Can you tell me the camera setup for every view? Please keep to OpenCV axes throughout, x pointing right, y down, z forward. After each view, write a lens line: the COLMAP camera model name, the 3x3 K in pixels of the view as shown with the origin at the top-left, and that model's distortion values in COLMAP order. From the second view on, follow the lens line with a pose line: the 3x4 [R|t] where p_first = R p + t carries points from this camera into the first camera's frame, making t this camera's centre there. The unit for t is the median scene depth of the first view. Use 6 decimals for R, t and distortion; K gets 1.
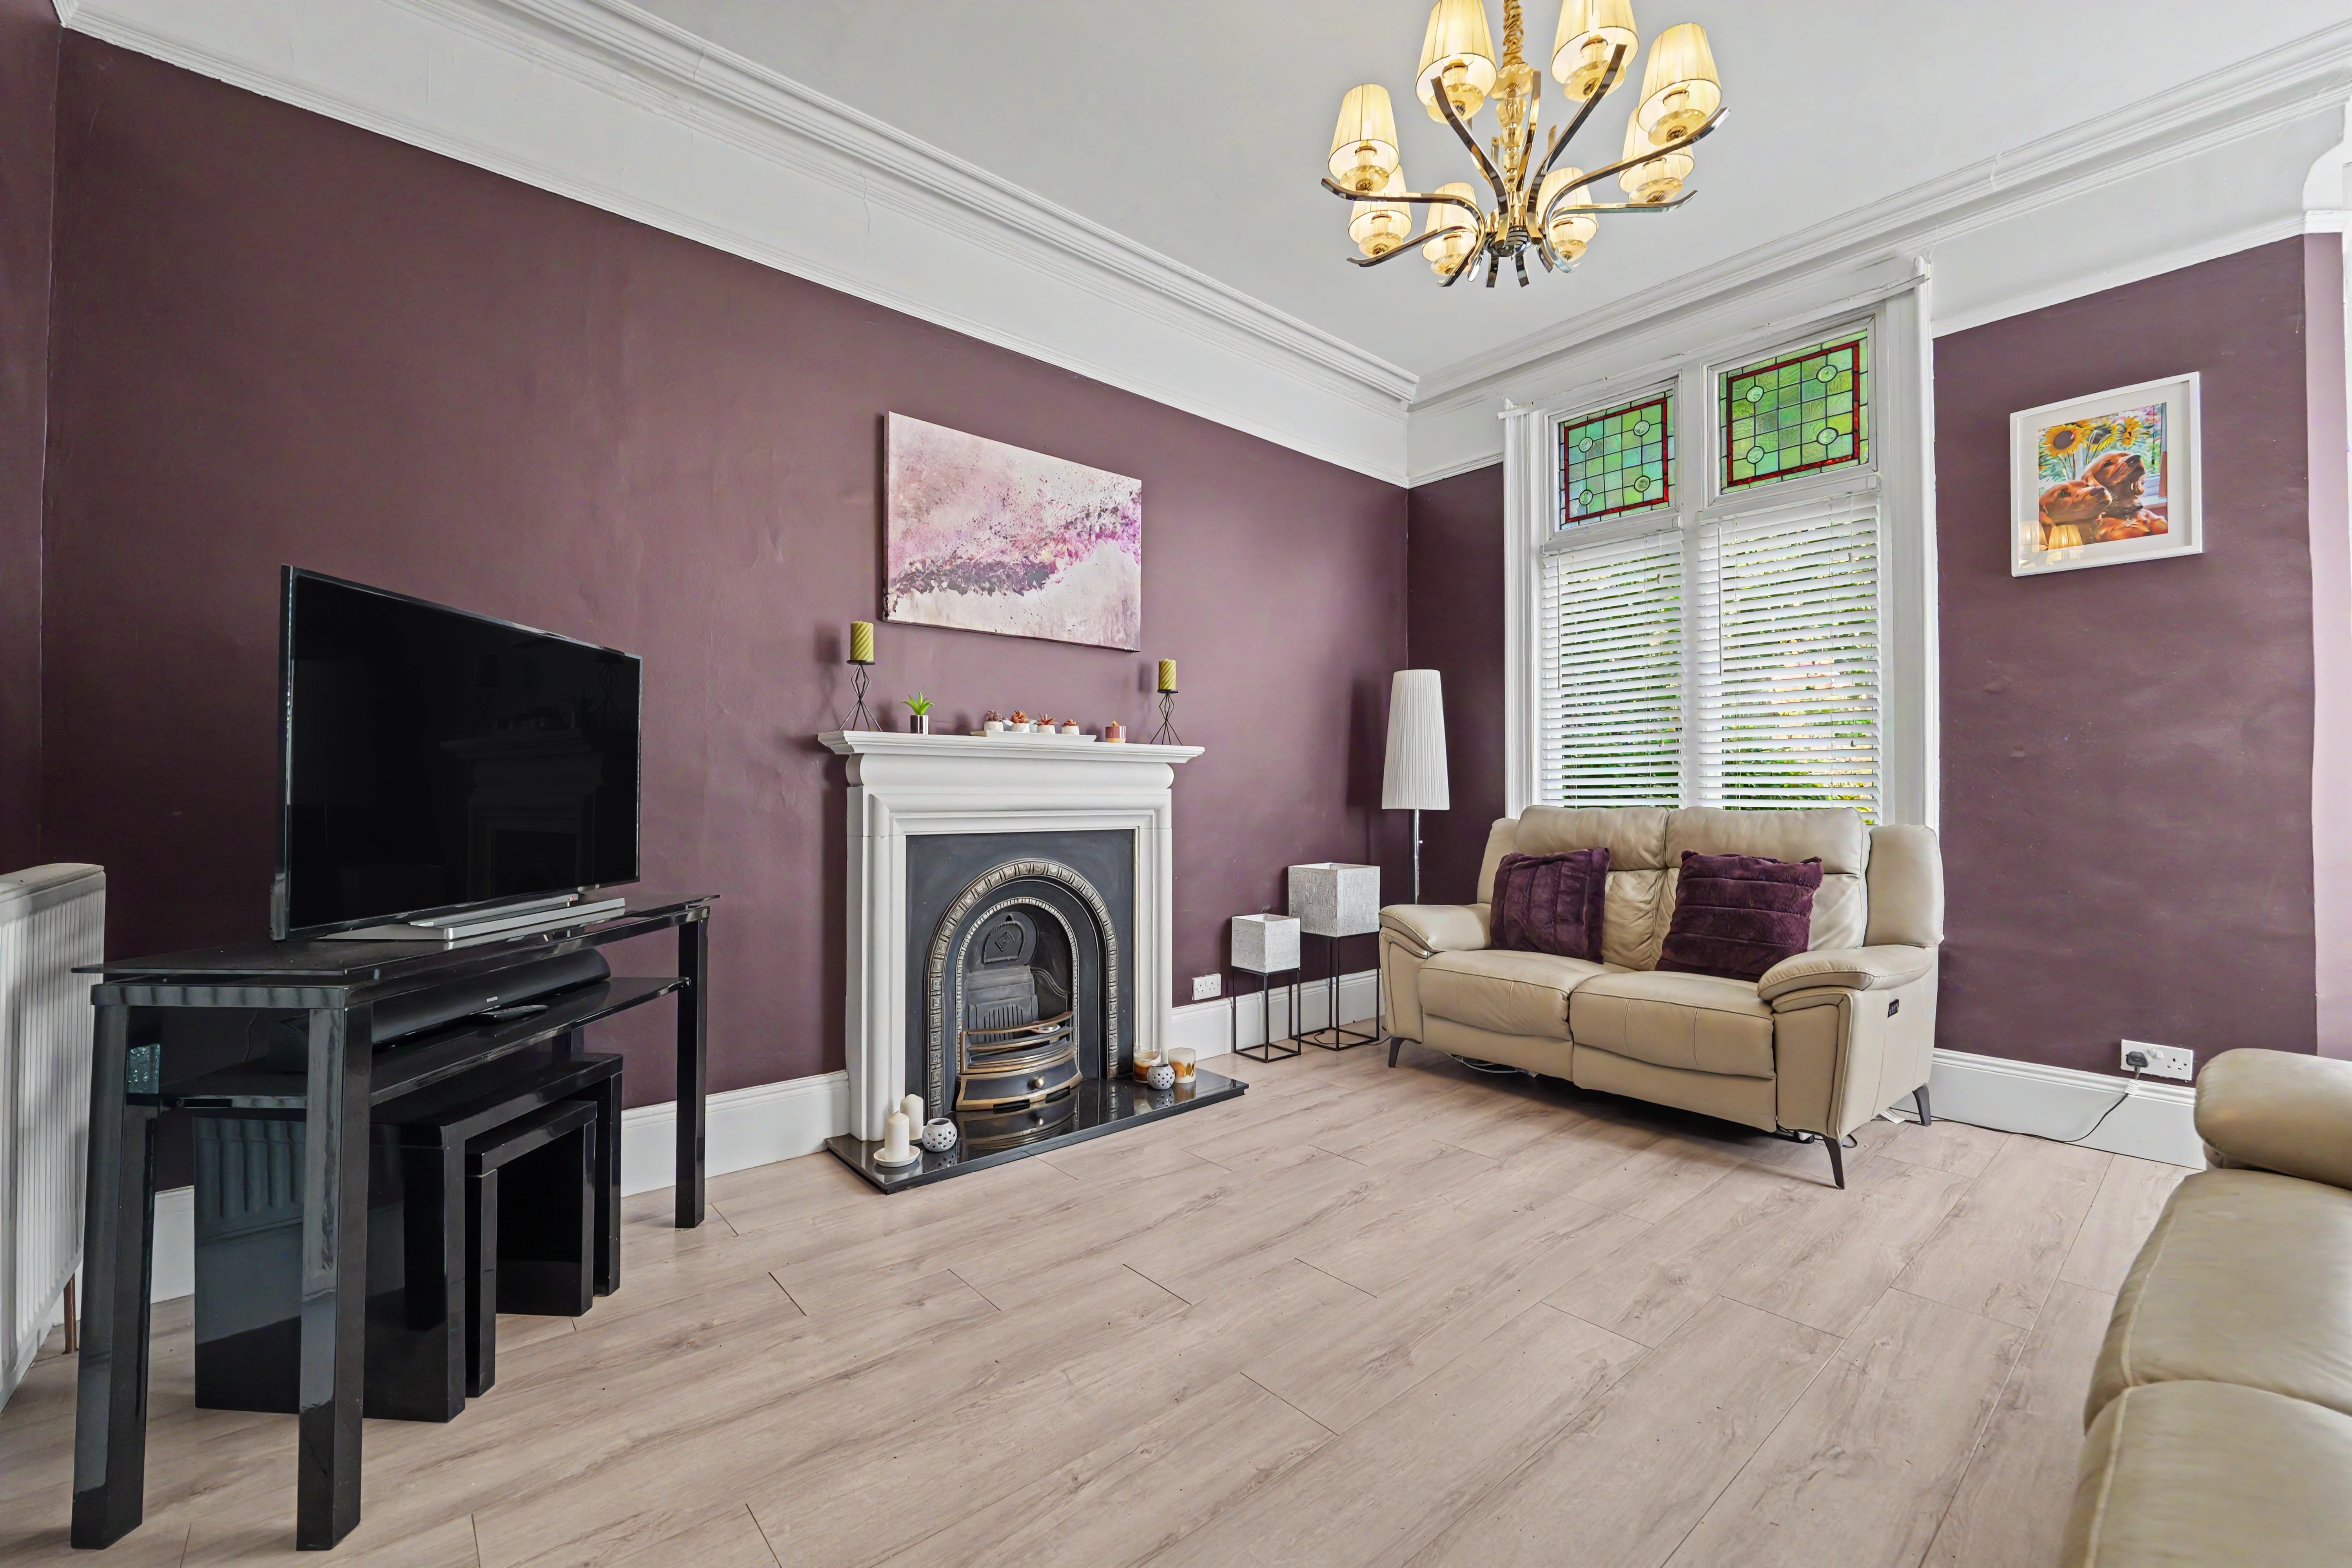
lens RADIAL K [[953.7, 0, 1183.3], [0, 953.7, 786.3], [0, 0, 1]] dist [-0.010190, 0.000092]
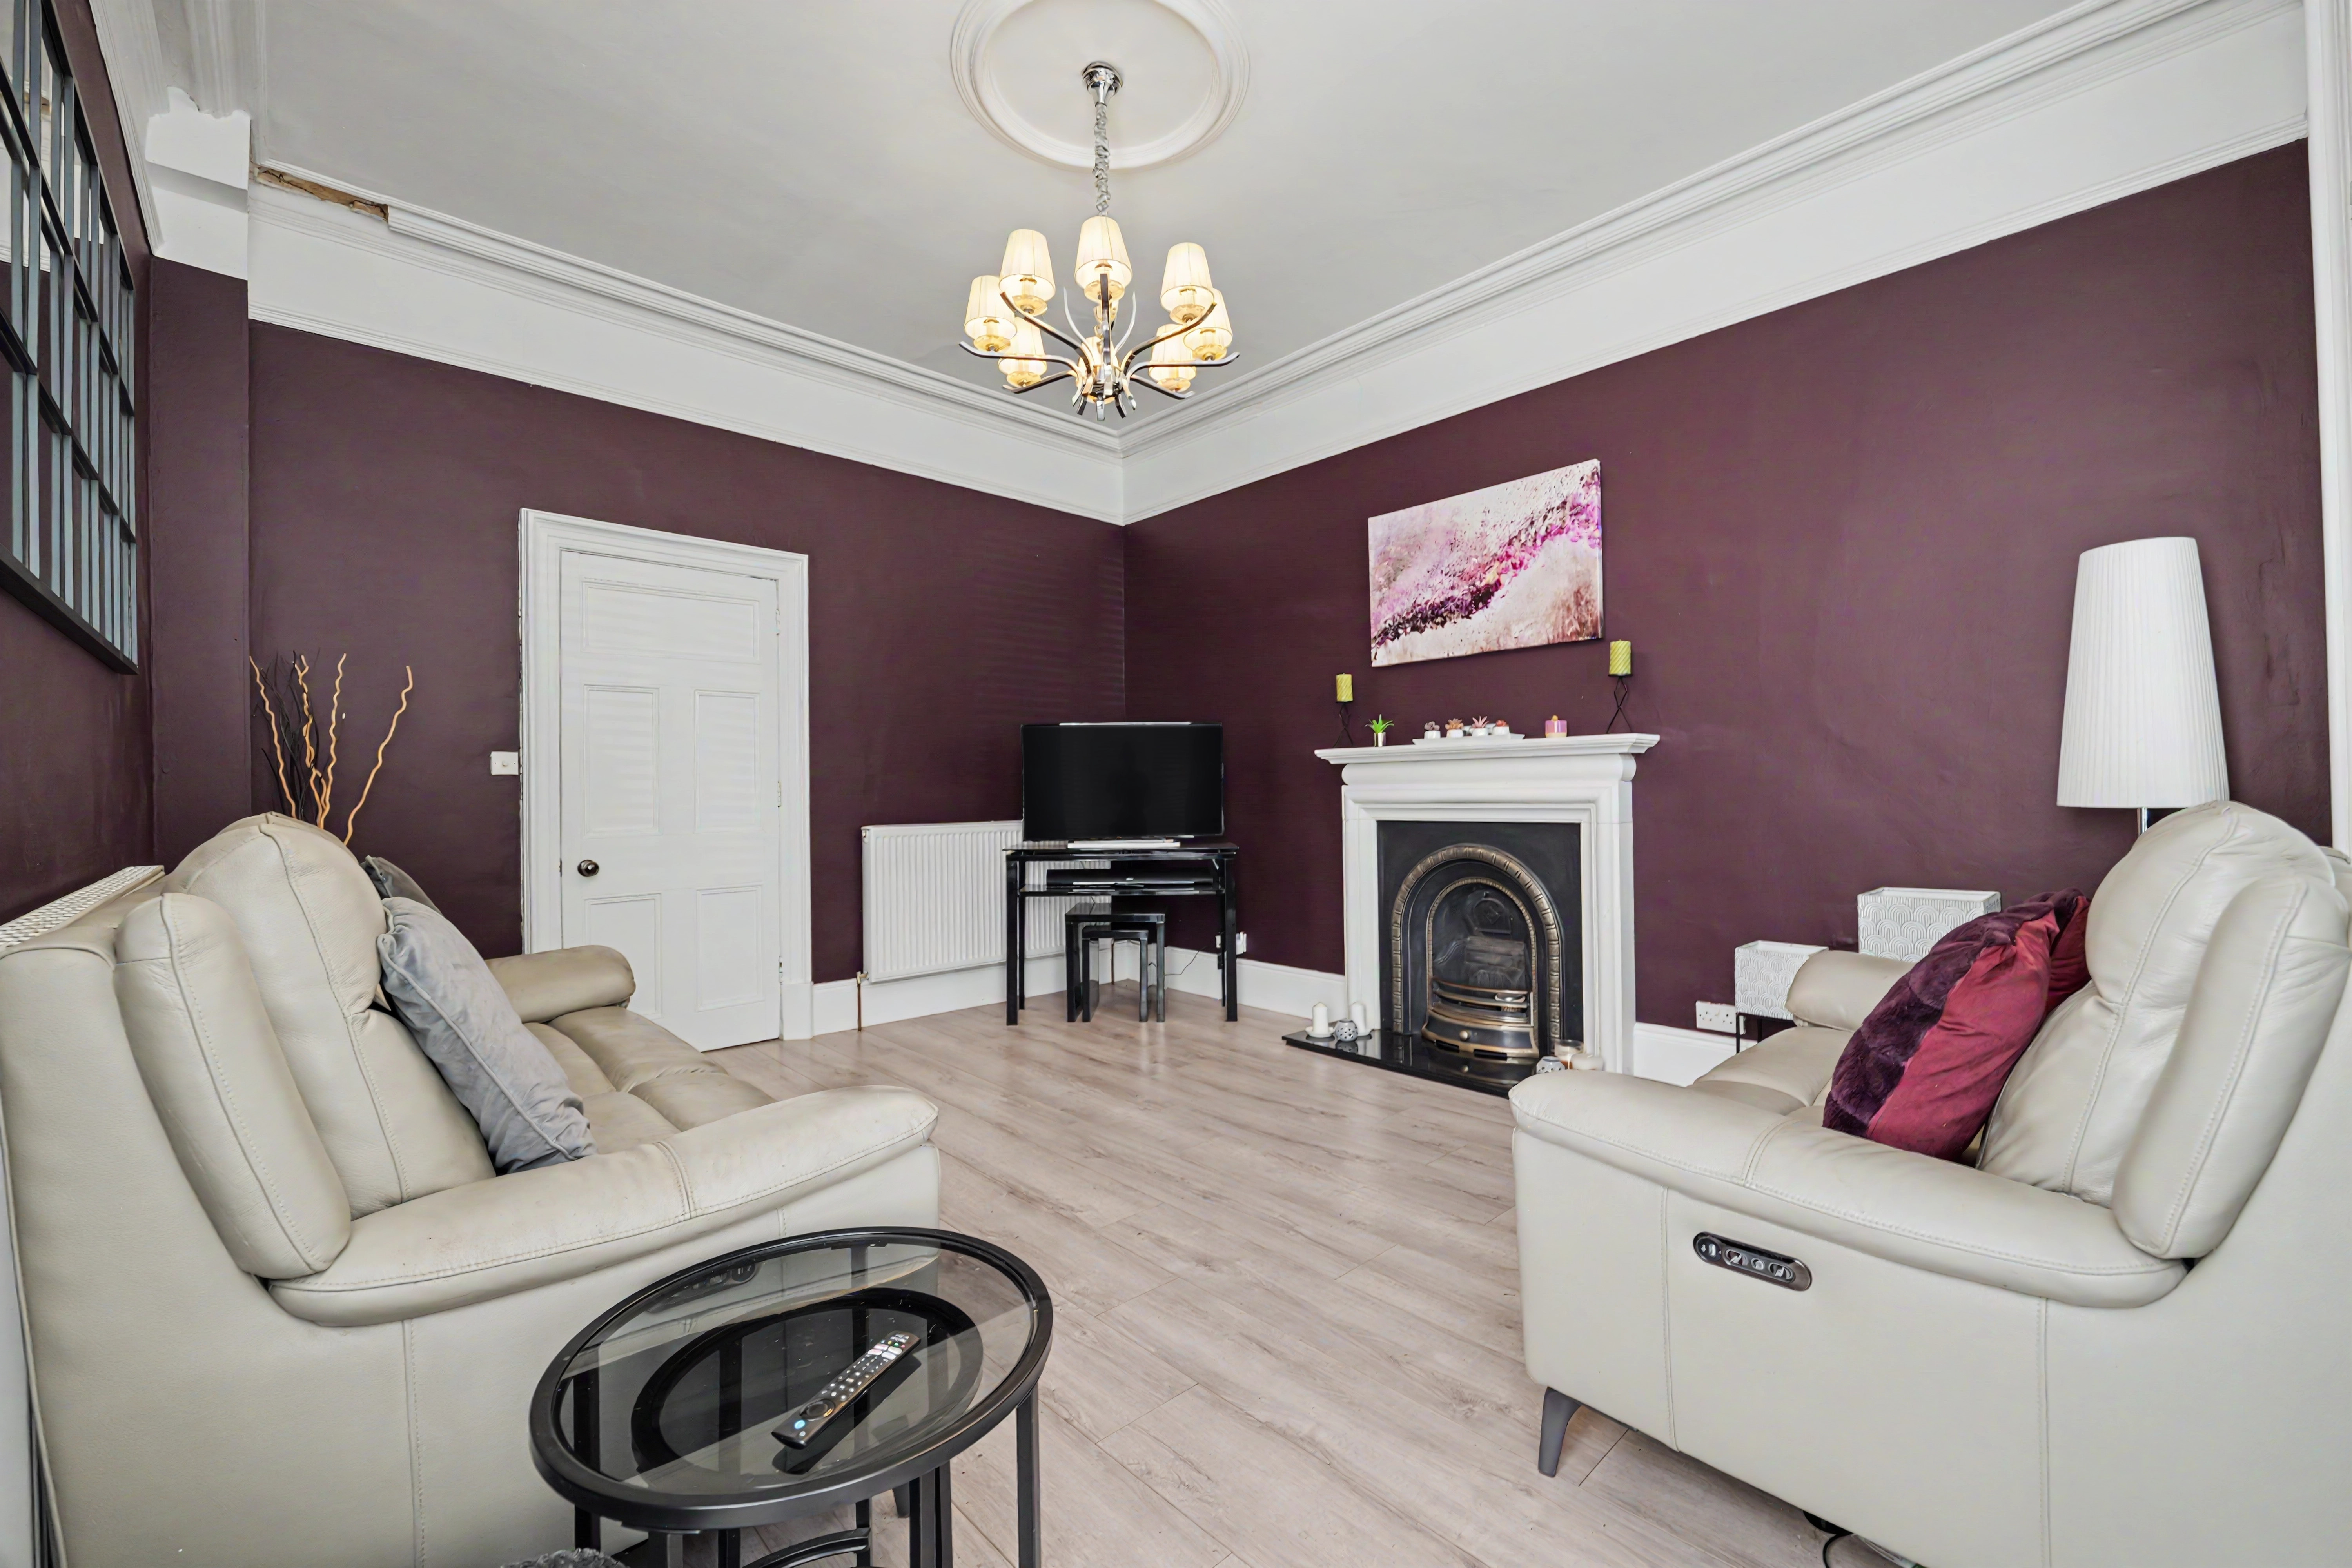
lens RADIAL K [[953.7, 0, 1188.3], [0, 953.7, 792.5], [0, 0, 1]] dist [-0.010190, 0.000092]
pose [[0.049108, -0.002355, -0.998791, 1.022924], [0.021021, 0.999778, -0.001324, 0.006749], [0.998572, -0.020931, 0.049146, 0.620337]]
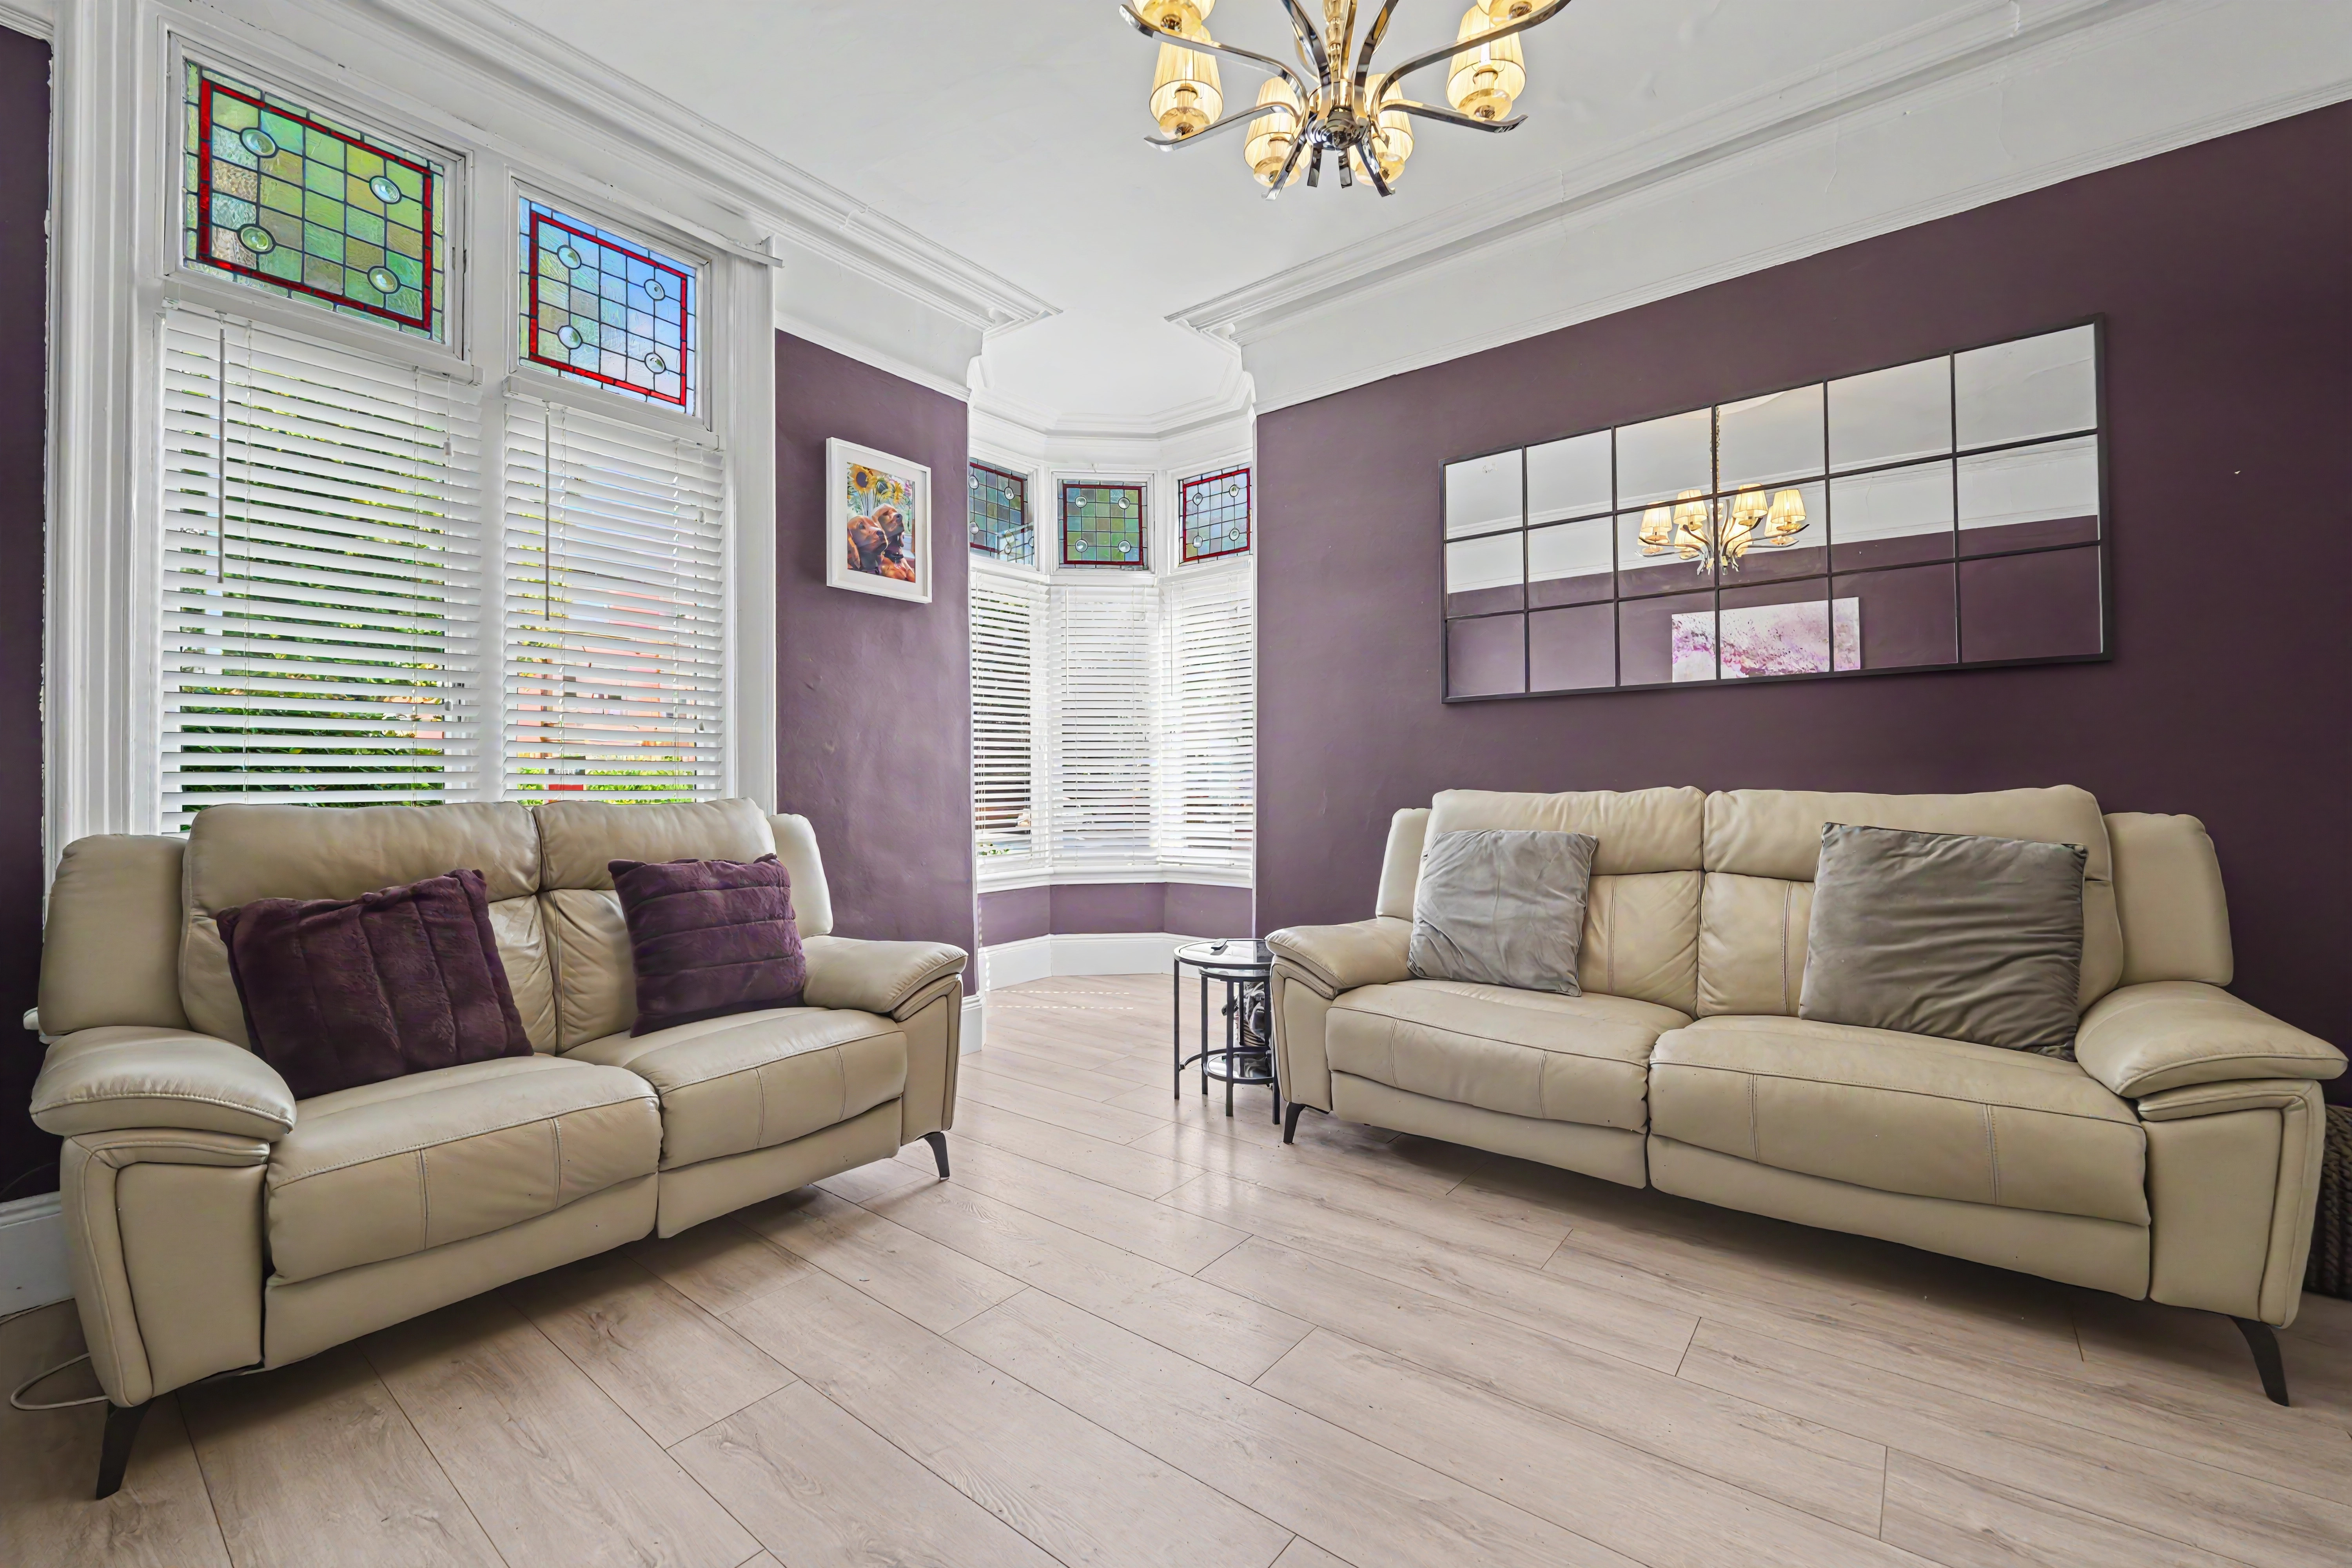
lens RADIAL K [[953.7, 0, 1227.2], [0, 953.7, 767.7], [0, 0, 1]] dist [-0.010190, 0.000092]
pose [[-0.202871, 0.013465, 0.979113, -0.298745], [-0.014771, 0.999750, -0.016809, 0.001975], [-0.979094, -0.017872, -0.202621, 0.772390]]
